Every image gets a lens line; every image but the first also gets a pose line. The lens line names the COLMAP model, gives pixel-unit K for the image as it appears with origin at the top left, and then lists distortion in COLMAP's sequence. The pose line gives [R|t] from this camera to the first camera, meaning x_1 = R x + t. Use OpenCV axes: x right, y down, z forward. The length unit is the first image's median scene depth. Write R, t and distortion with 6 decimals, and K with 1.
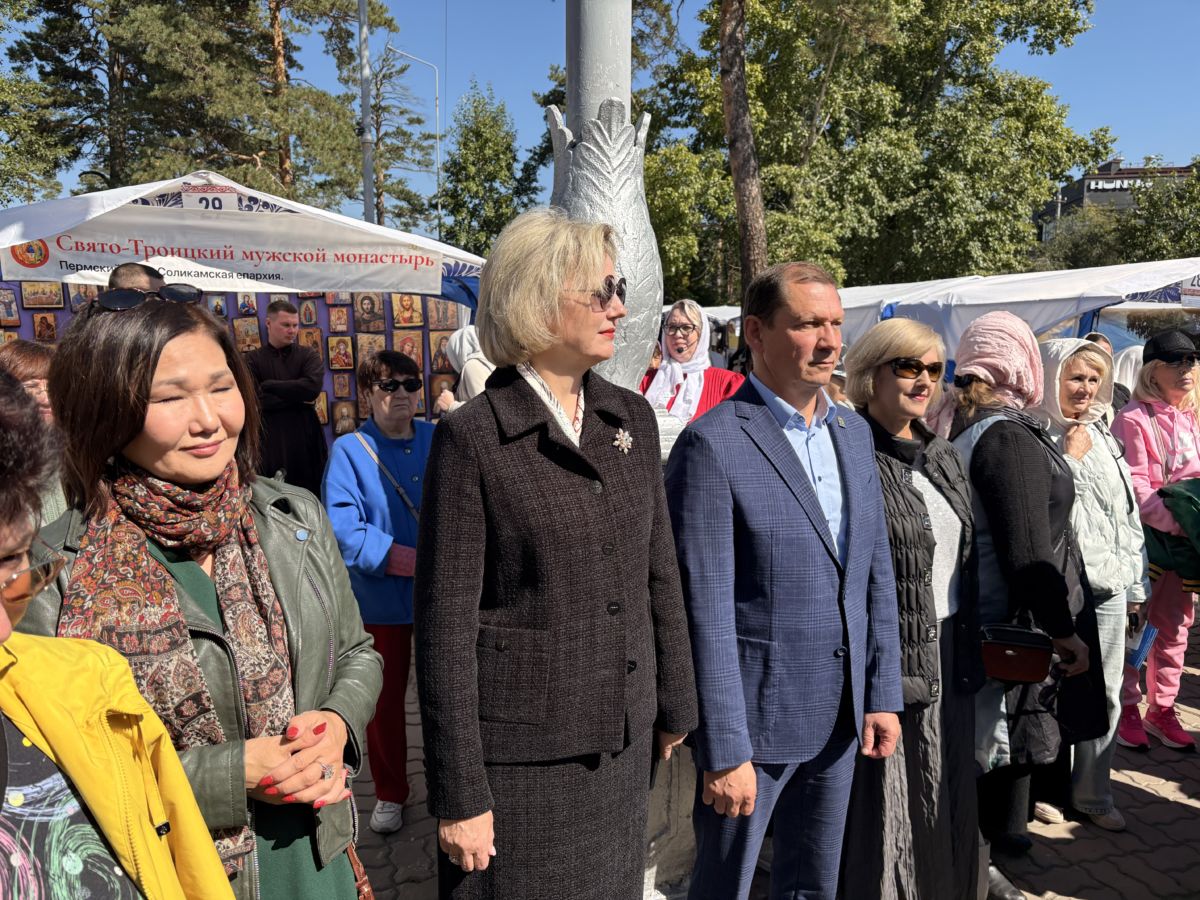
lens RADIAL K [[907.6, 0, 601.6], [0, 907.6, 465.6], [0, 0, 1]] dist [0.028876, -0.031588]
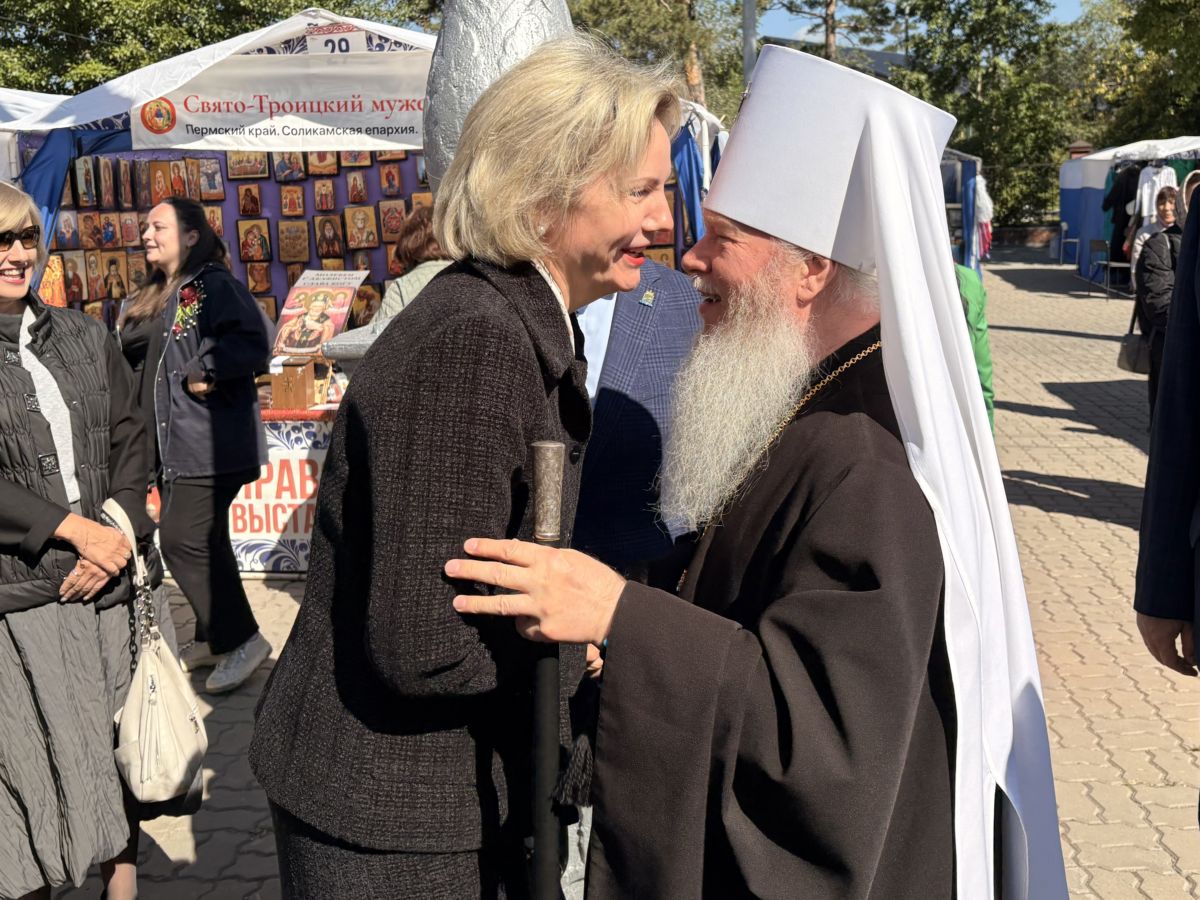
lens RADIAL K [[1289.9, 0, 615.3], [0, 1289.9, 353.2], [0, 0, 1]] dist [0.062222, -0.142259]
pose [[0.911705, 0.018936, -0.410408, 0.047998], [-0.027905, 0.999485, -0.015873, 0.000816], [0.409896, 0.025924, 0.911764, 0.005081]]
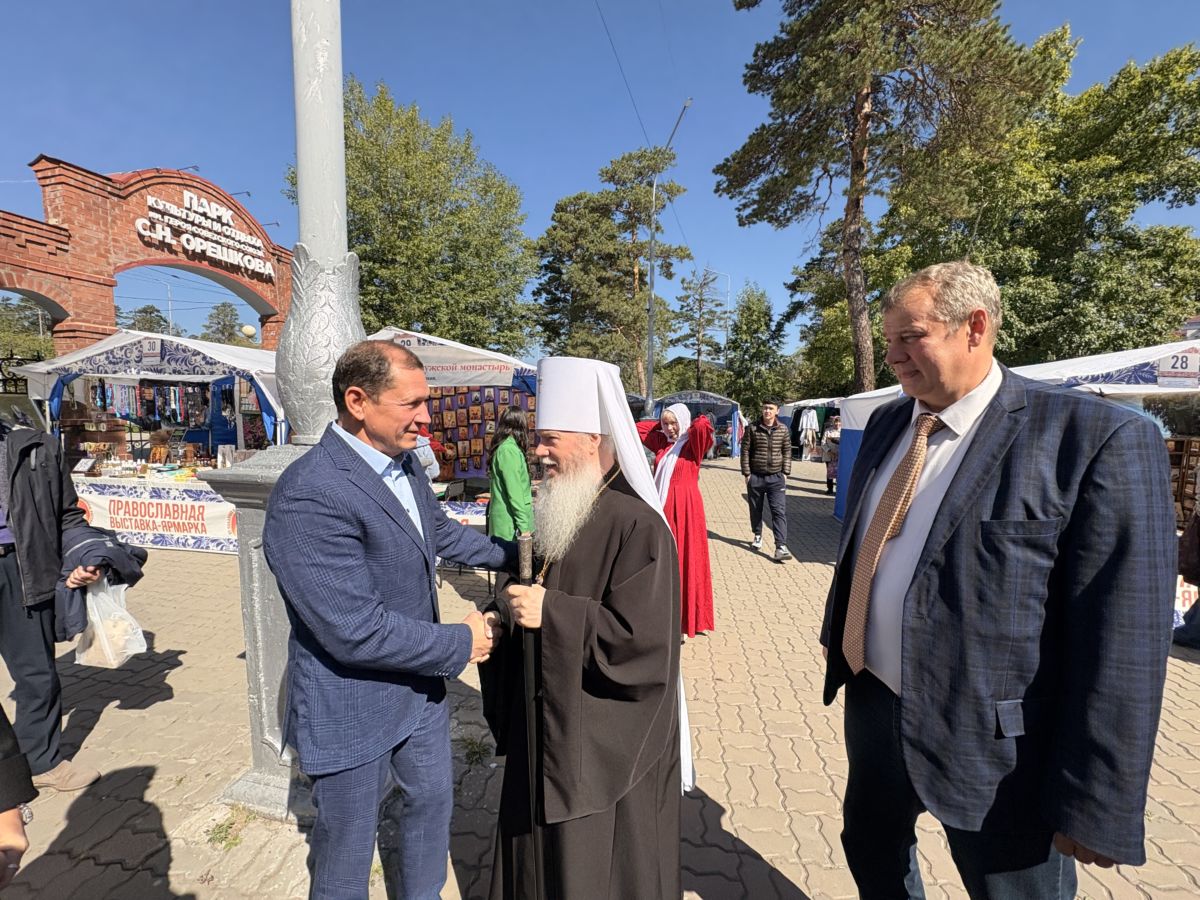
lens RADIAL K [[479.9, 0, 601.5], [0, 479.9, 448.8], [0, 0, 1]] dist [0.001429, -0.000247]
pose [[0.889652, 0.037527, -0.455095, 0.071686], [-0.072598, 0.995565, -0.059825, -0.004101], [0.450832, 0.086262, 0.888431, 0.045291]]
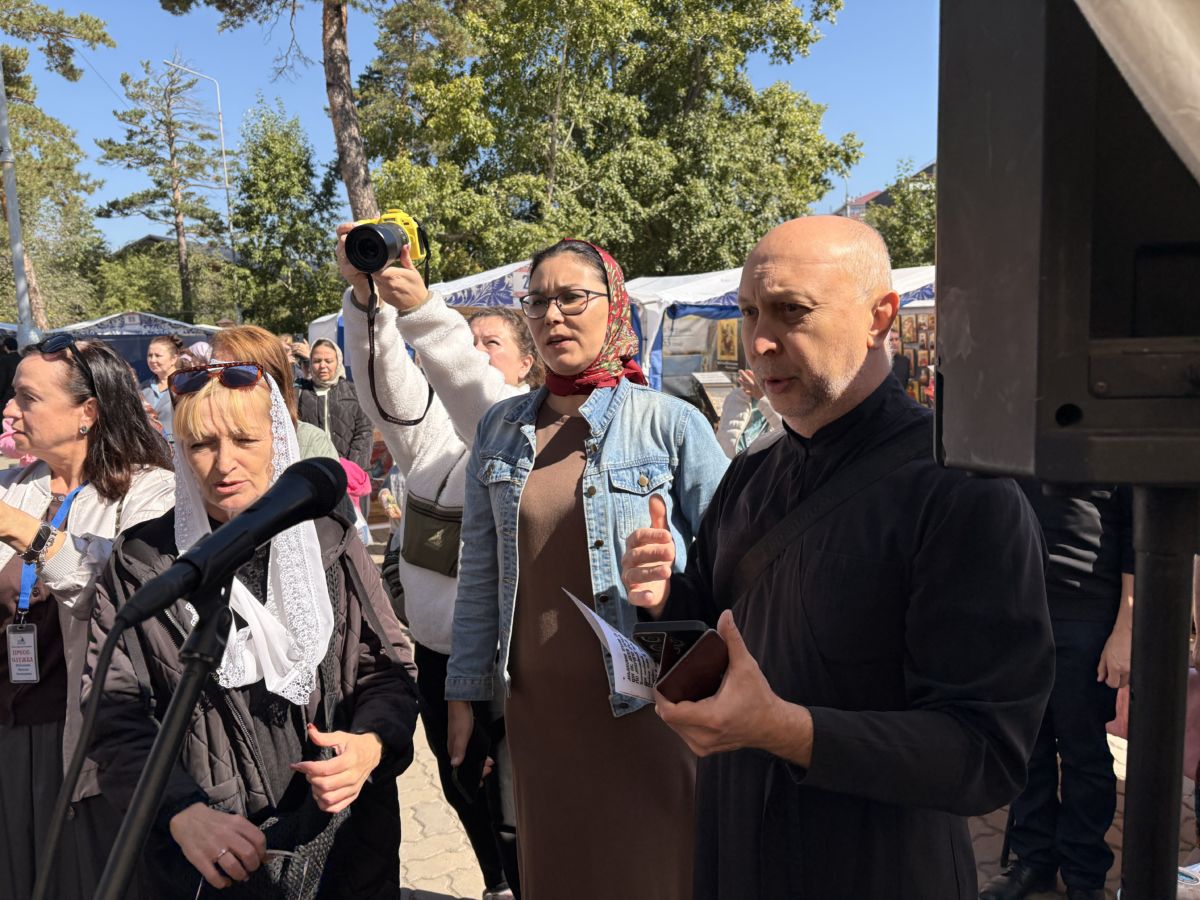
lens RADIAL K [[907.6, 0, 601.6], [0, 907.6, 465.6], [0, 0, 1]] dist [0.028876, -0.031588]
pose [[0.992658, -0.056719, 0.106832, 0.142965], [0.057890, 0.998292, -0.007885, 0.004522], [-0.106202, 0.014012, 0.994246, -0.009614]]
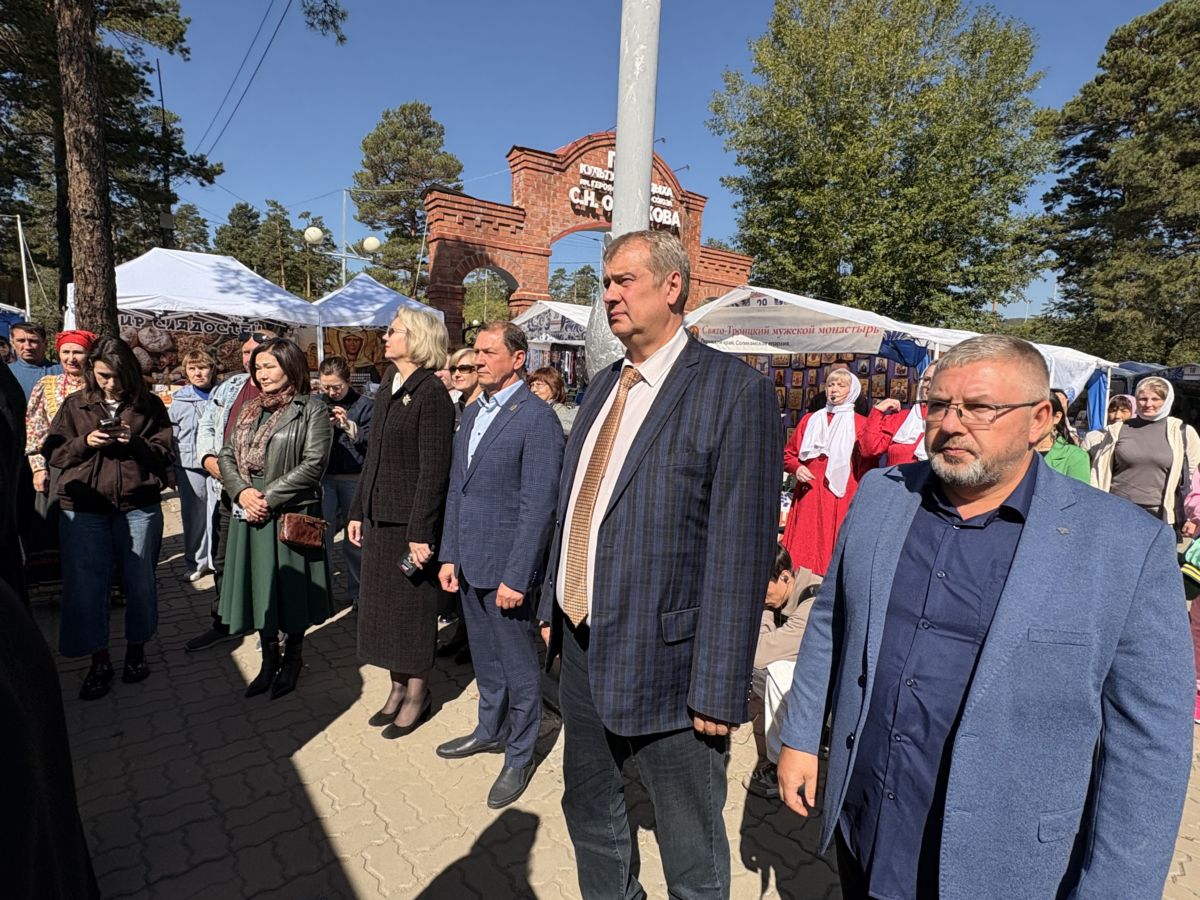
lens RADIAL K [[664.8, 0, 593.9], [0, 664.8, 453.3], [0, 0, 1]] dist [-0.001279, -0.000785]
pose [[0.356295, 0.126096, -0.925826, 0.106285], [-0.182938, 0.981090, 0.063221, -0.004927], [0.916290, 0.146843, 0.372625, 0.046430]]
